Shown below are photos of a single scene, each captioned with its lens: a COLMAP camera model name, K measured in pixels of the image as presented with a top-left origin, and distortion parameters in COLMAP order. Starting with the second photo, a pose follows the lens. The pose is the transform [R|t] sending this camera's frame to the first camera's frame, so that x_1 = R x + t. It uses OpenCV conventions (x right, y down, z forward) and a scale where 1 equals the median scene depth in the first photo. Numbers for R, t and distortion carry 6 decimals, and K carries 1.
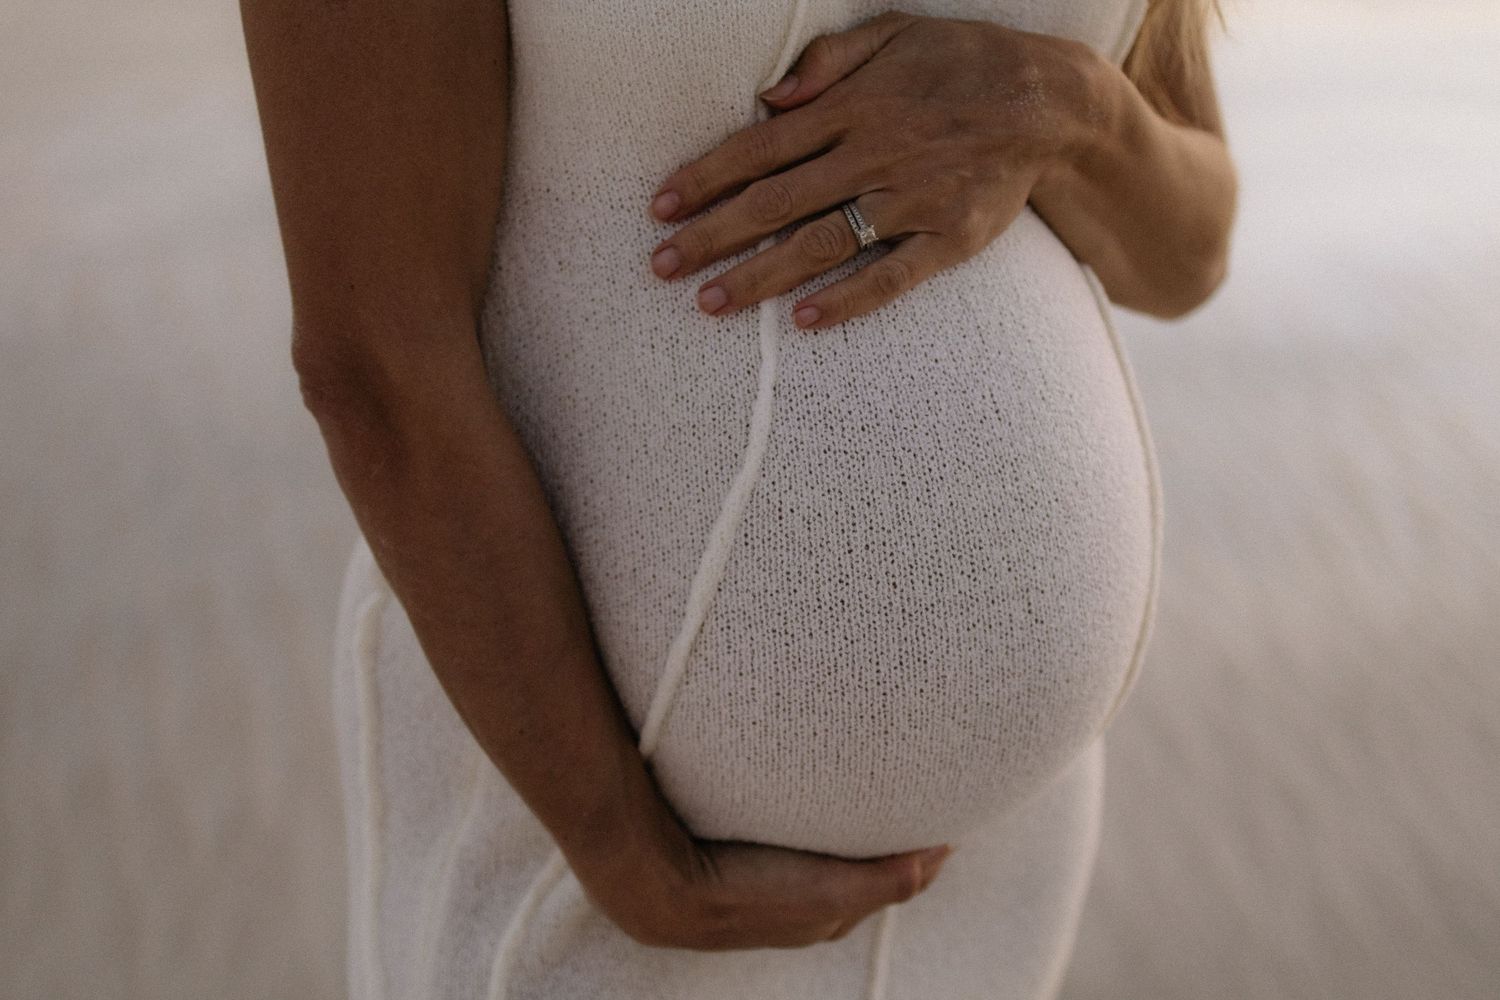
lens RADIAL K [[2421.8, 0, 747.3], [0, 2421.8, 511.5], [0, 0, 1]] dist [0.027994, 0.000000]
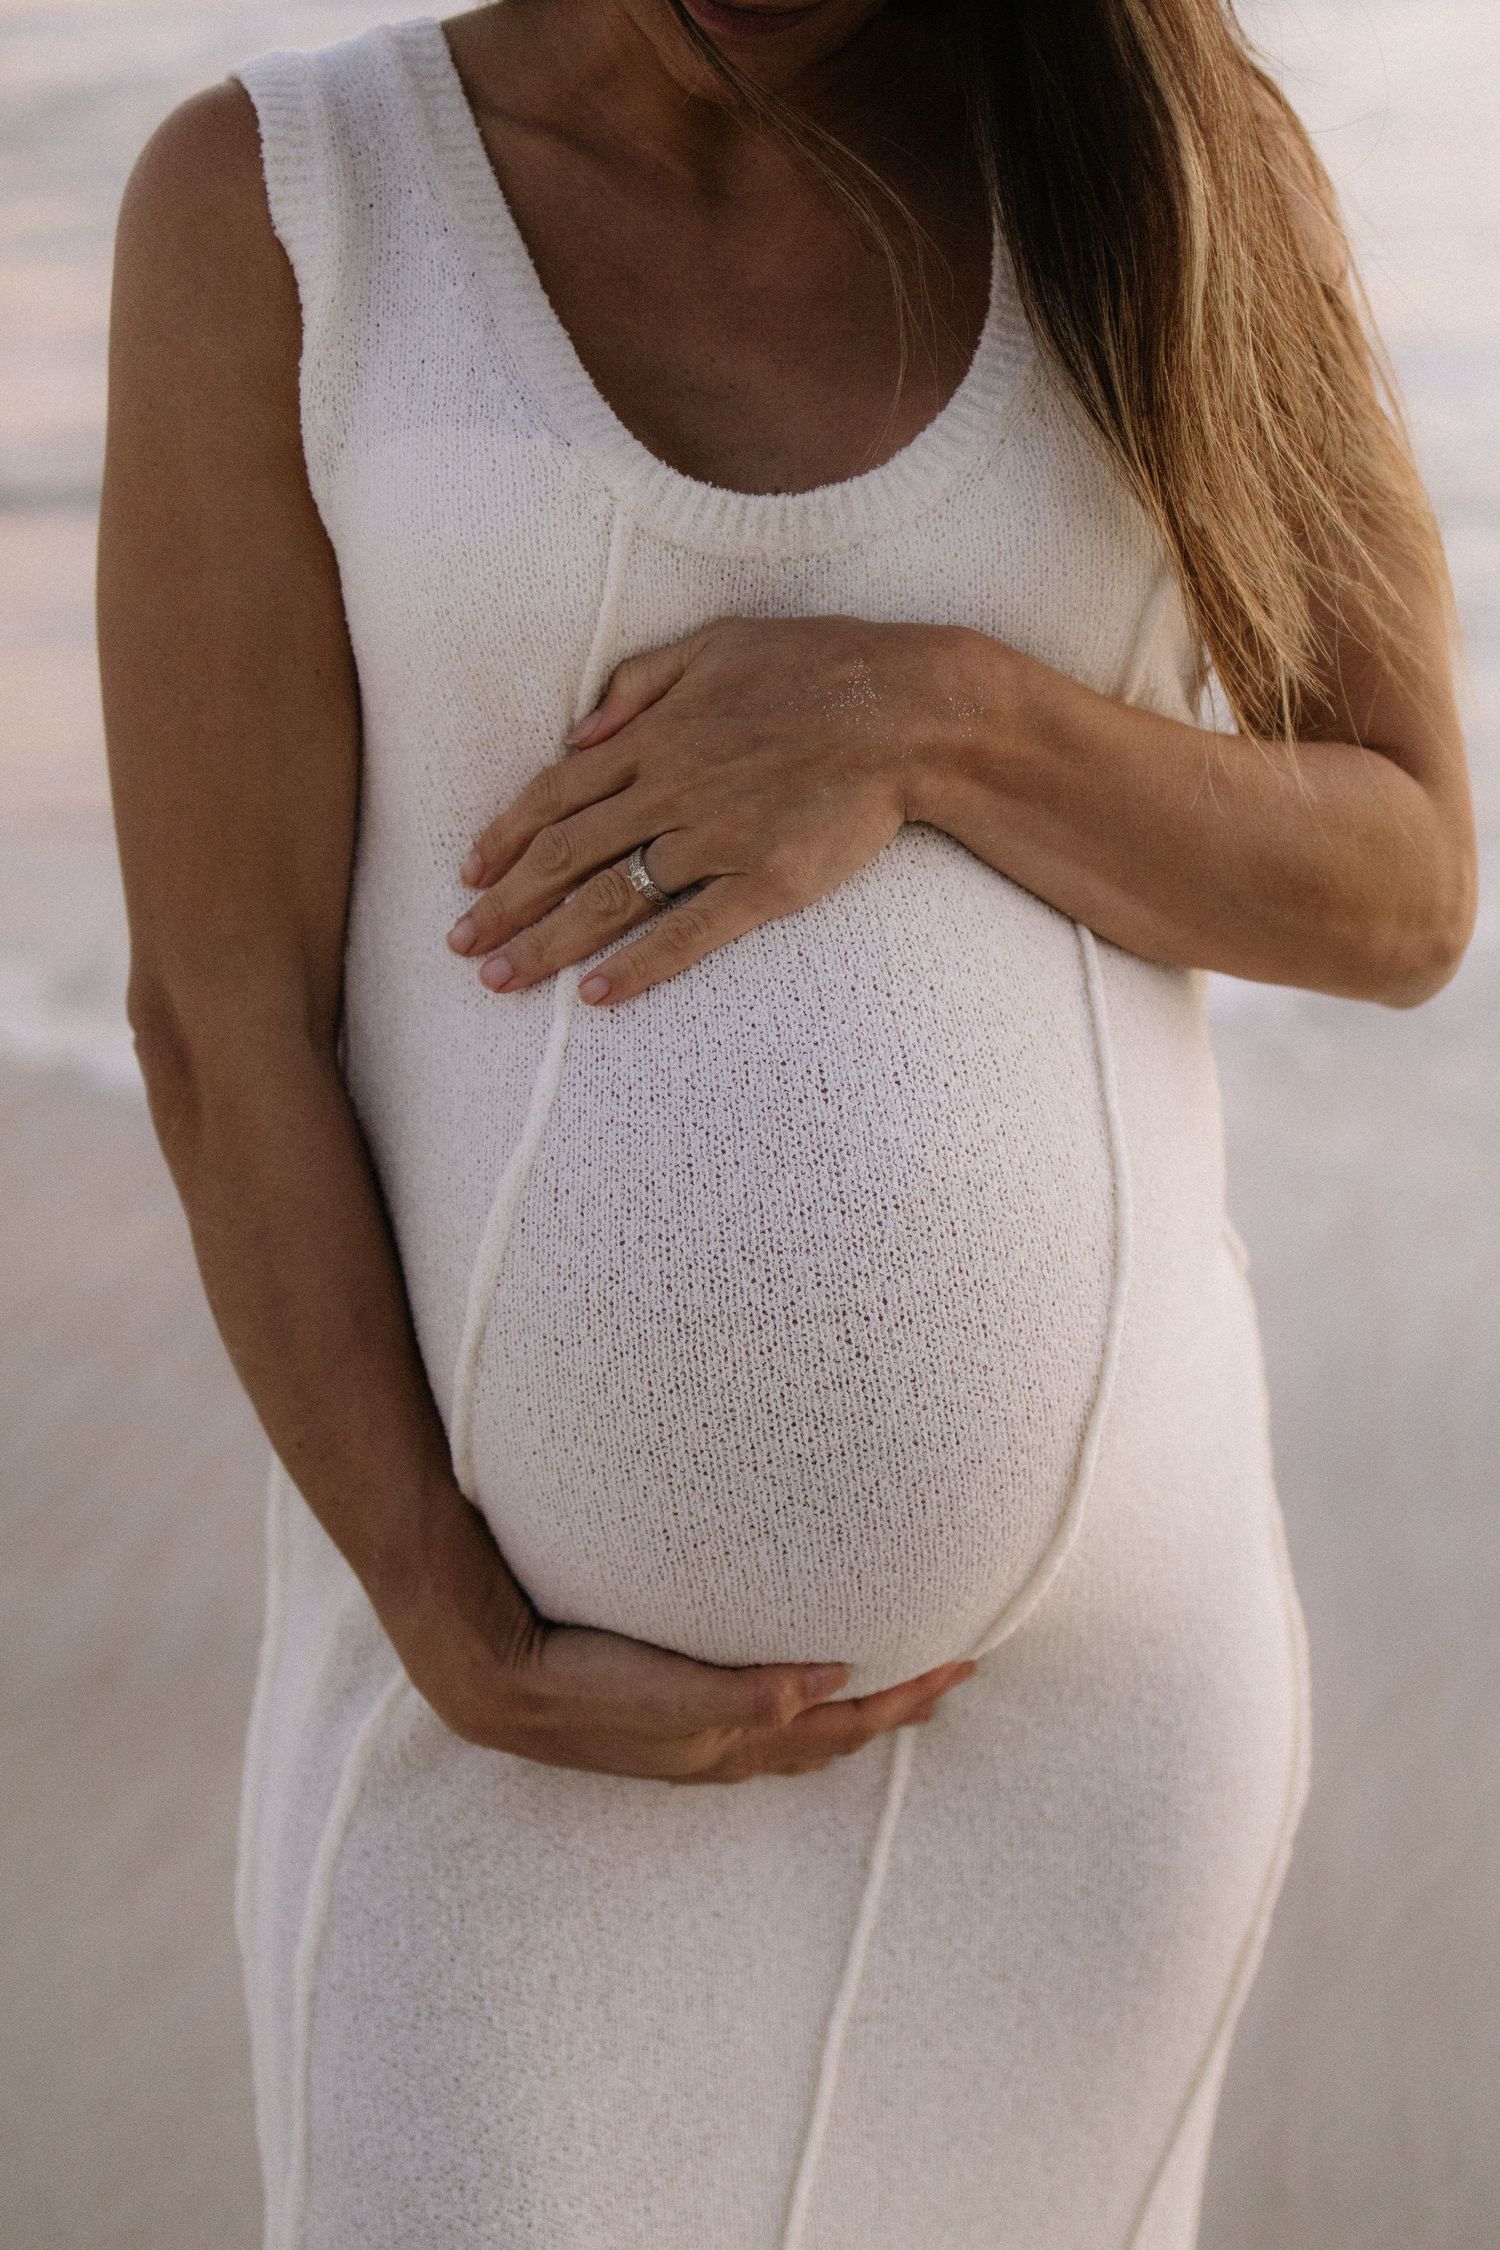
lens RADIAL K [[3632.7, 0, 757.1], [0, 3632.7, 1111.1], [0, 0, 1]] dist [0.027994, 0.000000]
pose [[0.854057, 0.020576, -0.519773, 0.723866], [-0.119834, 0.980124, -0.158104, 0.162498], [0.506189, 0.197316, 0.839547, -0.037690]]
